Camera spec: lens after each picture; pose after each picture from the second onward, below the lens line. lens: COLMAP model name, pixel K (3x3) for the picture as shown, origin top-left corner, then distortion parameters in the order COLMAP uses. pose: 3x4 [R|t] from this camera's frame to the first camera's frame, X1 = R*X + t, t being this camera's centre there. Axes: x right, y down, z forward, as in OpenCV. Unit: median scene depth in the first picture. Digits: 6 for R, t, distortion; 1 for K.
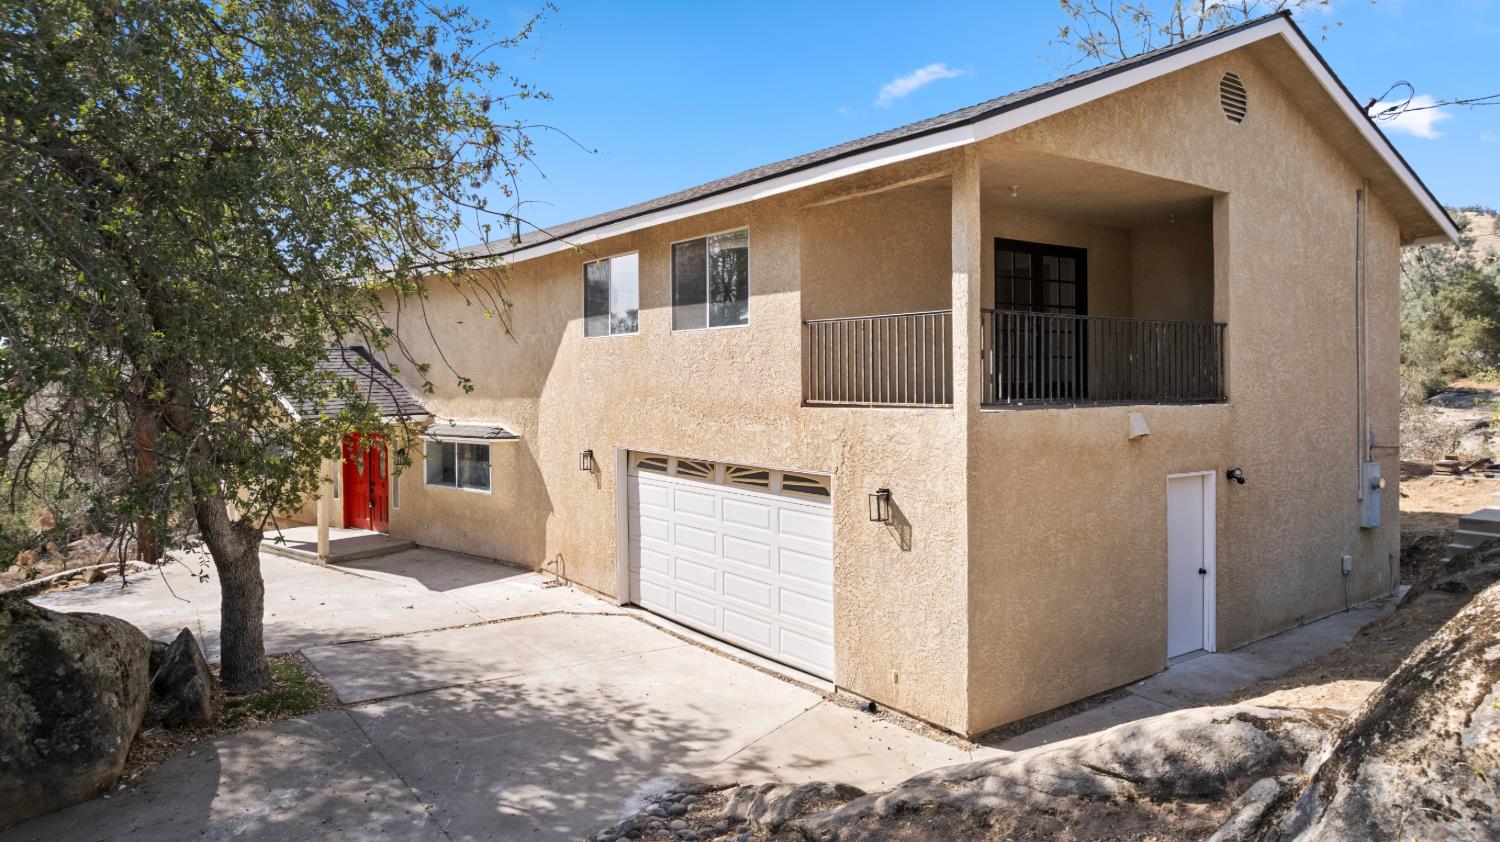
lens RADIAL K [[976.1, 0, 755.8], [0, 976.1, 396.3], [0, 0, 1]] dist [-0.096394, 0.090414]
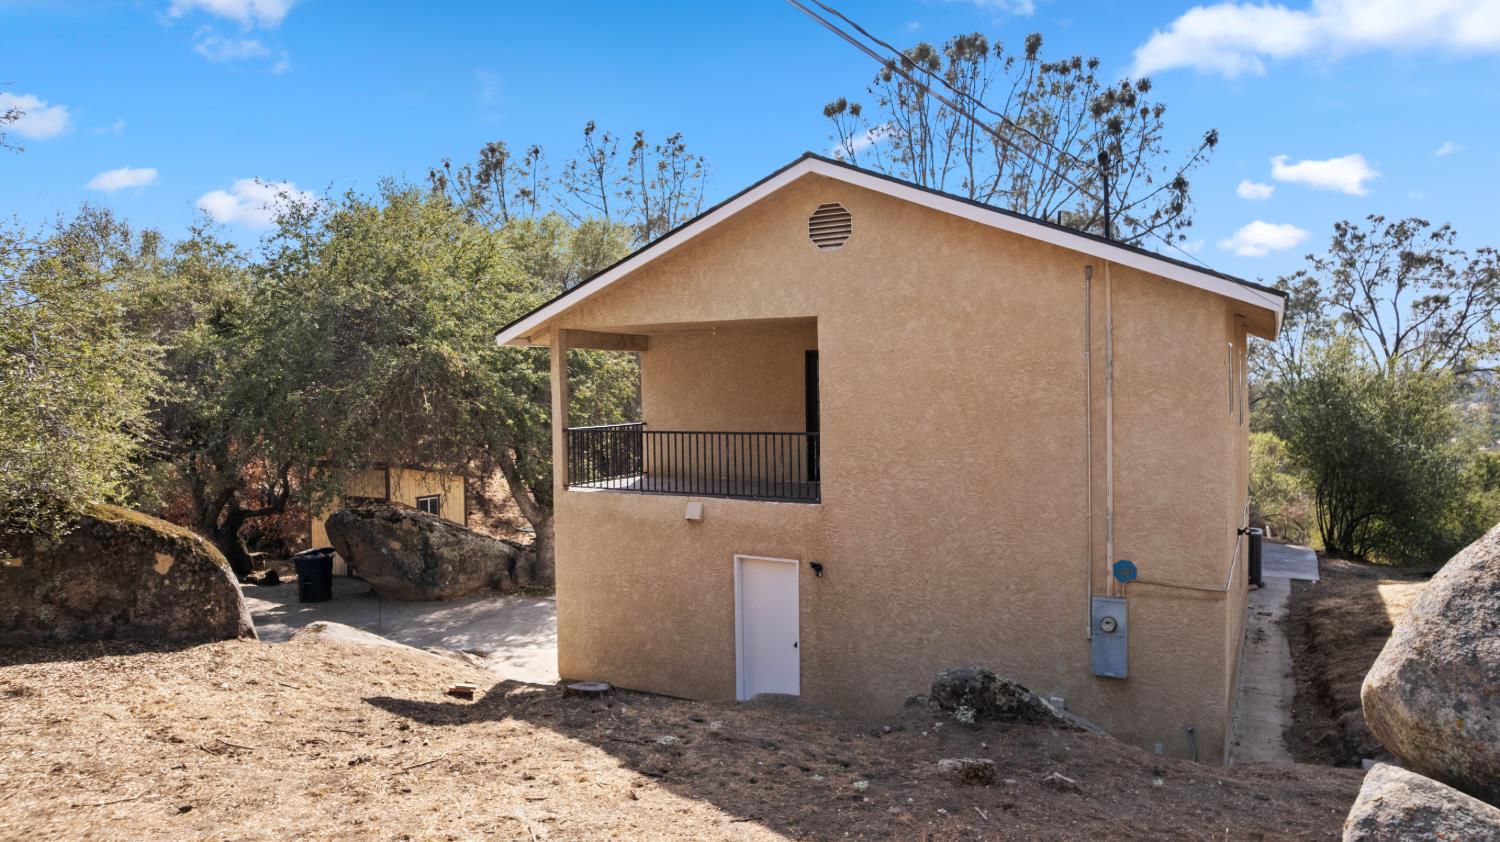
lens RADIAL K [[981.7, 0, 768.4], [0, 981.7, 422.6], [0, 0, 1]] dist [-0.081674, 0.077520]
pose [[0.441587, 0.036875, -0.896460, 1.534918], [-0.003692, 0.999221, 0.039283, -0.136585], [0.897211, -0.014037, 0.441379, 0.453866]]
